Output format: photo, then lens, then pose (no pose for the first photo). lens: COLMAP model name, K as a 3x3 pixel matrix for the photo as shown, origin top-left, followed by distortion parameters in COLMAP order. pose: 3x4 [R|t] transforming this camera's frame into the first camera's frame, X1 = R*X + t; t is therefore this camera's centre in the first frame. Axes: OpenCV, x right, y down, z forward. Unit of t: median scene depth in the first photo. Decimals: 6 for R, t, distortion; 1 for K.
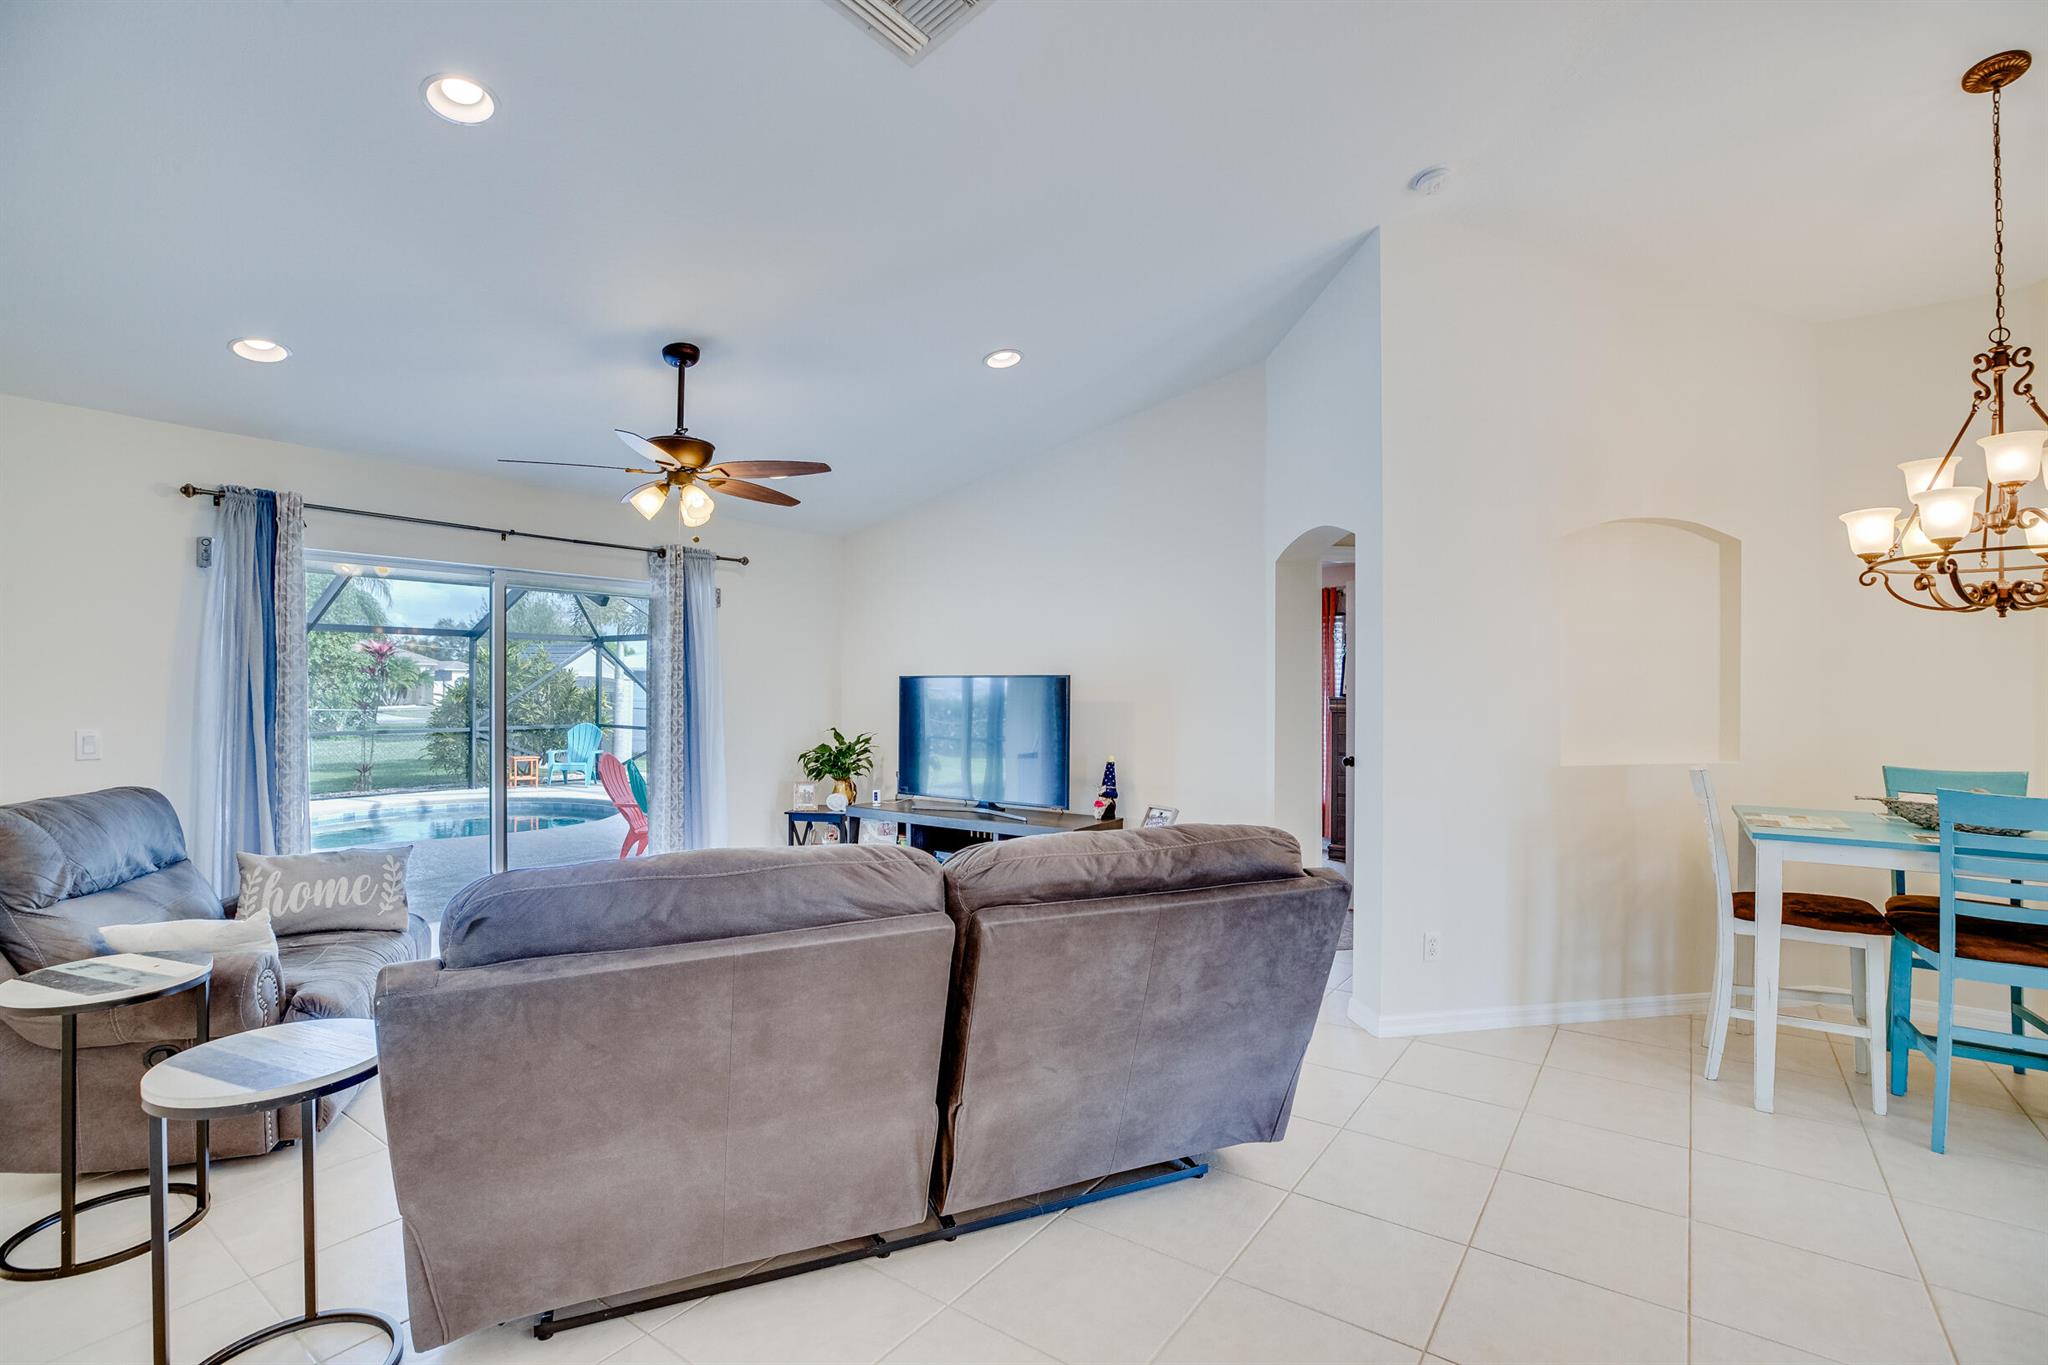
lens RADIAL K [[942.4, 0, 1026.9], [0, 942.4, 681.1], [0, 0, 1]] dist [-0.046243, 0.014449]
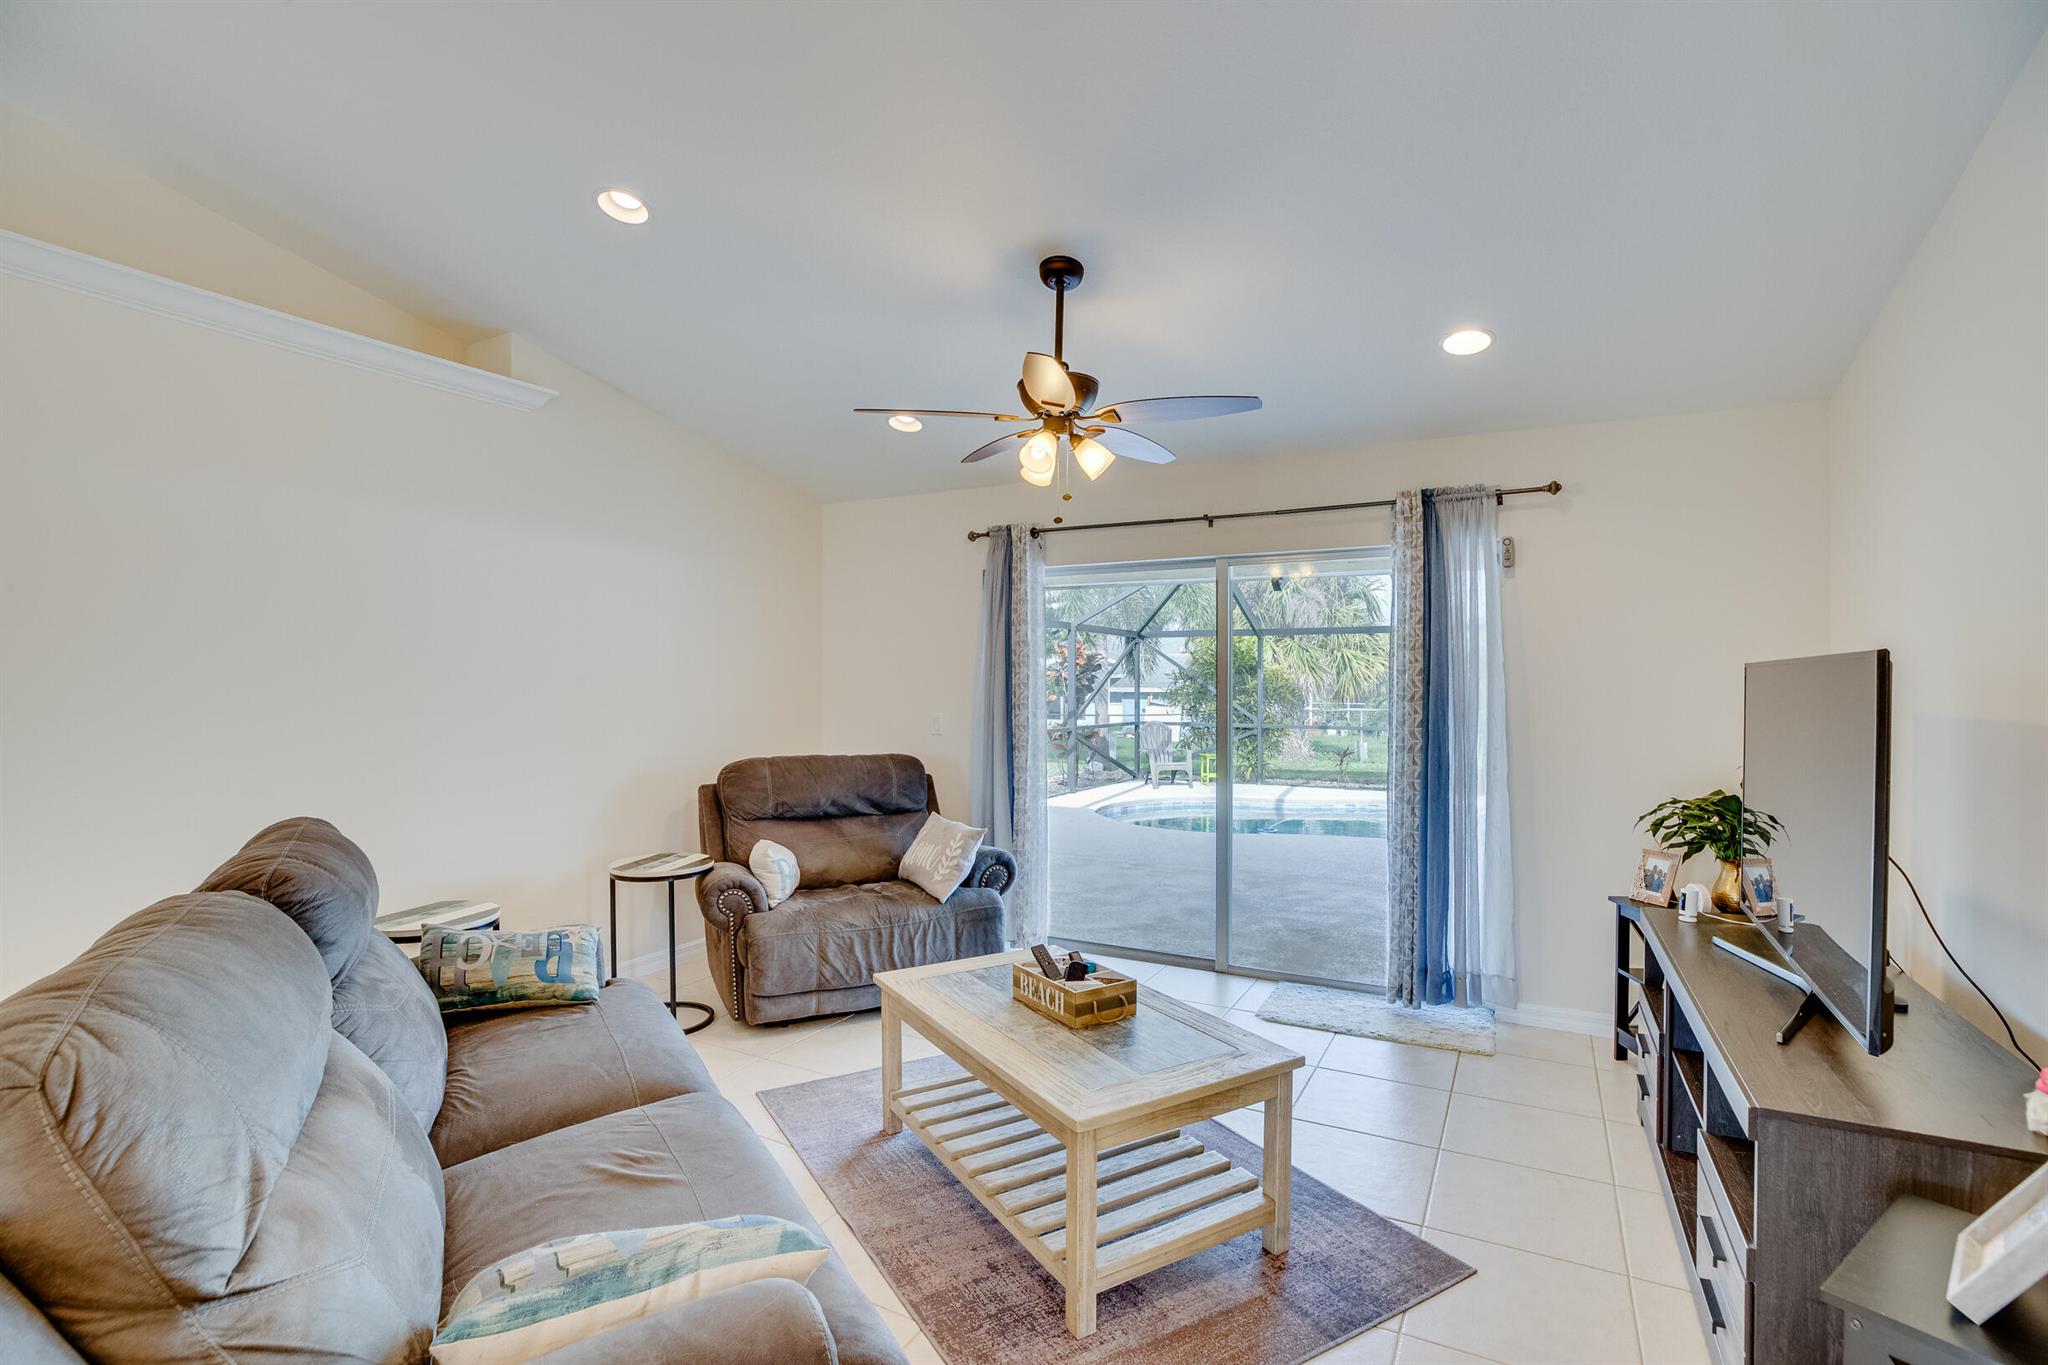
lens RADIAL K [[942.4, 0, 1026.9], [0, 942.4, 681.1], [0, 0, 1]] dist [-0.046243, 0.014449]
pose [[0.124307, -0.004168, -0.992235, 0.501224], [0.003550, 0.999987, -0.003756, 0.007631], [0.992237, -0.003055, 0.124320, 1.020958]]
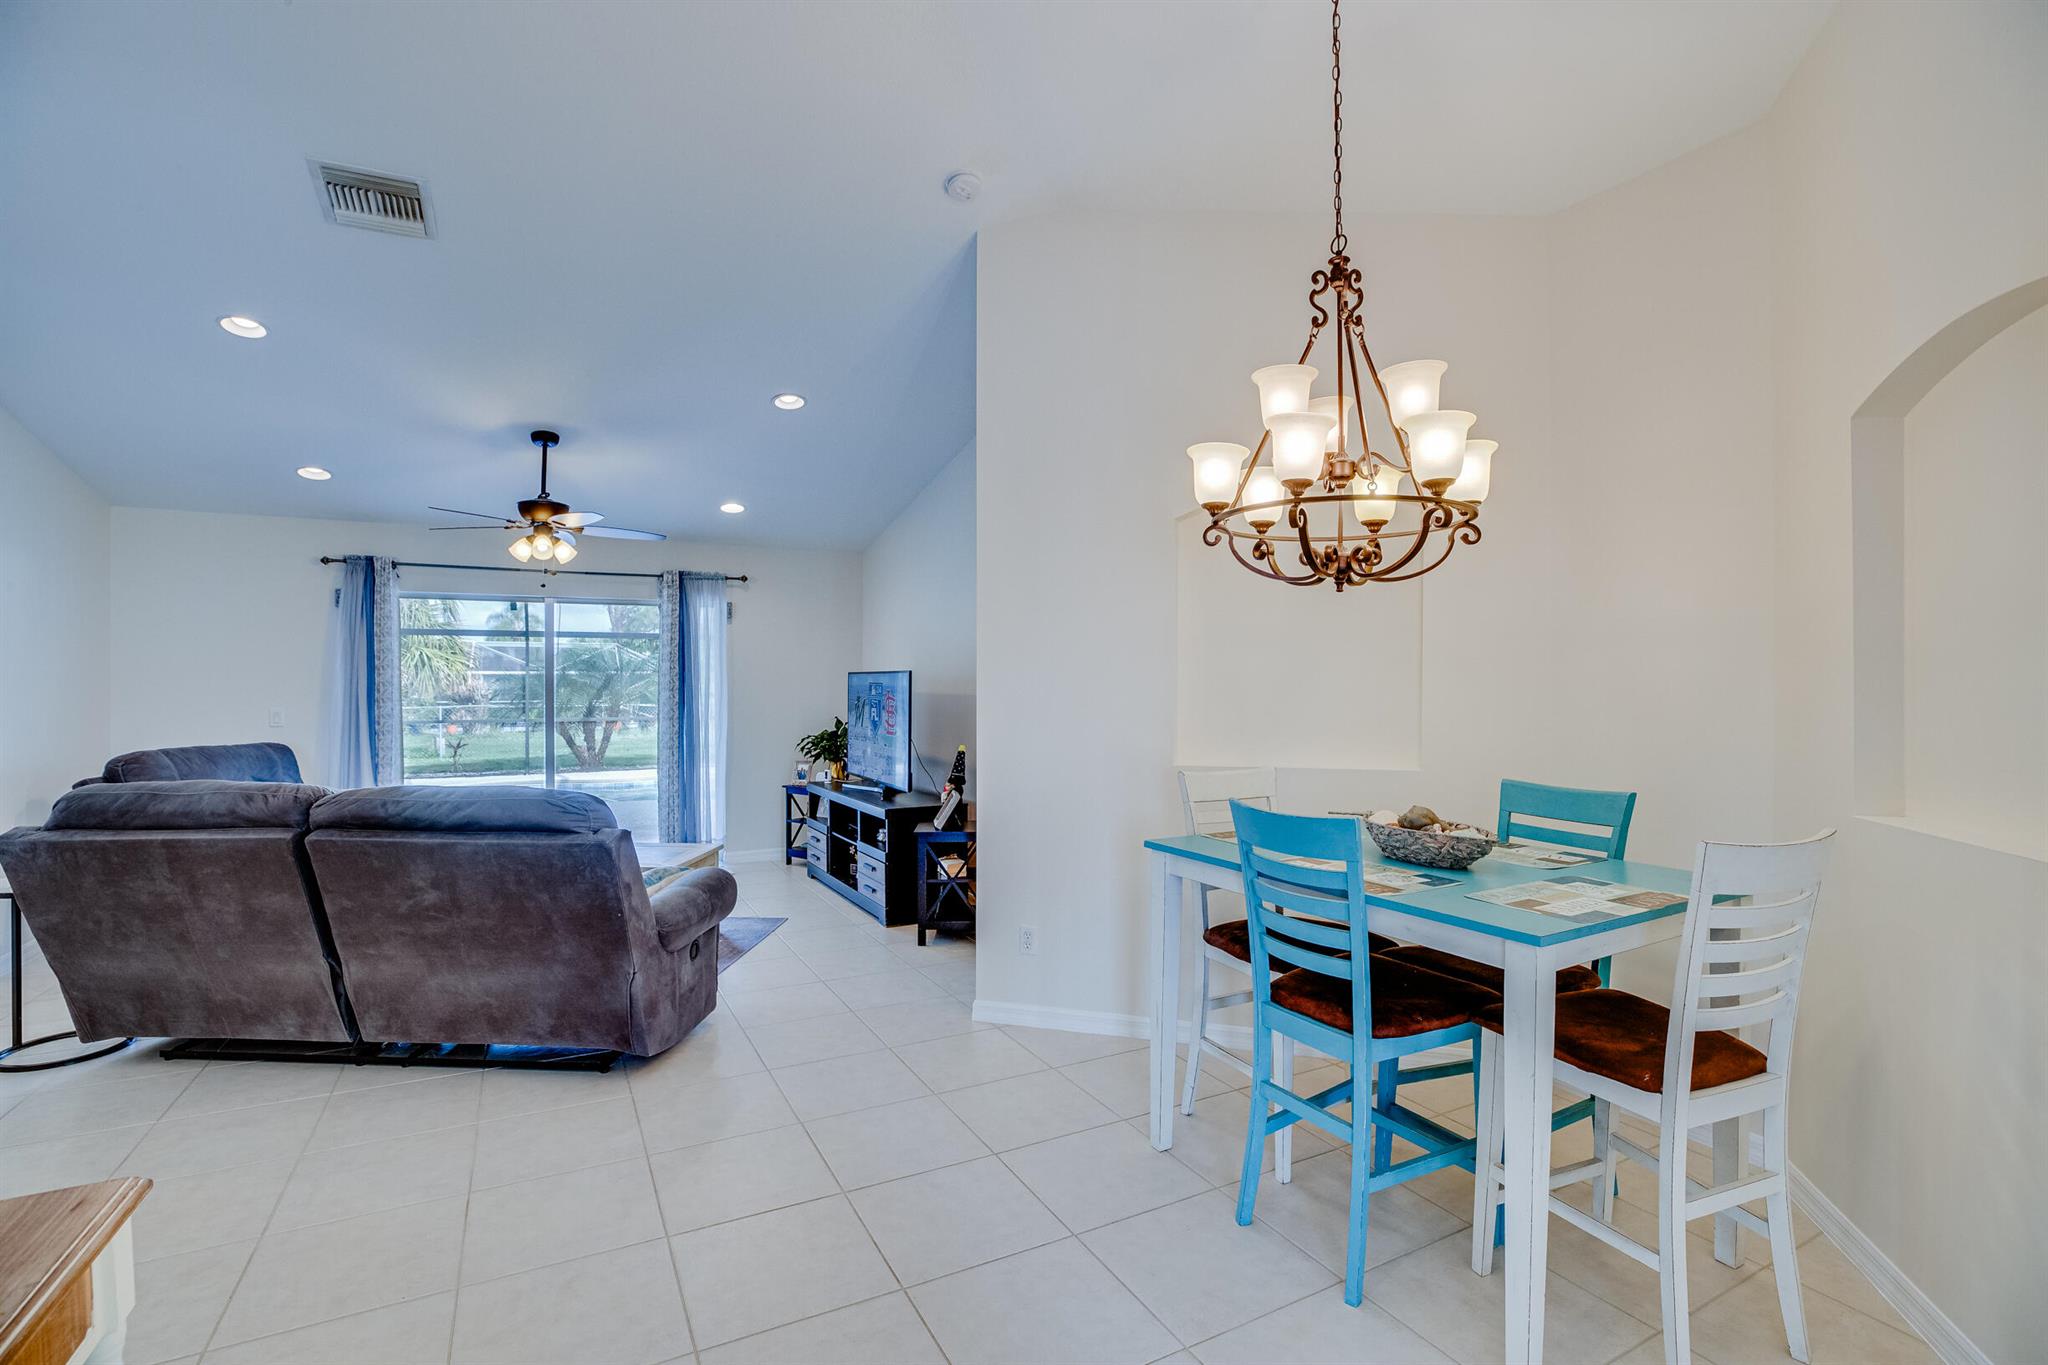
lens RADIAL K [[942.4, 0, 1026.9], [0, 942.4, 681.1], [0, 0, 1]] dist [-0.046243, 0.014449]
pose [[0.895944, -0.003121, -0.444156, 1.011475], [0.005652, 0.999974, 0.004373, 0.003355], [0.444131, -0.006429, 0.895939, 0.111304]]
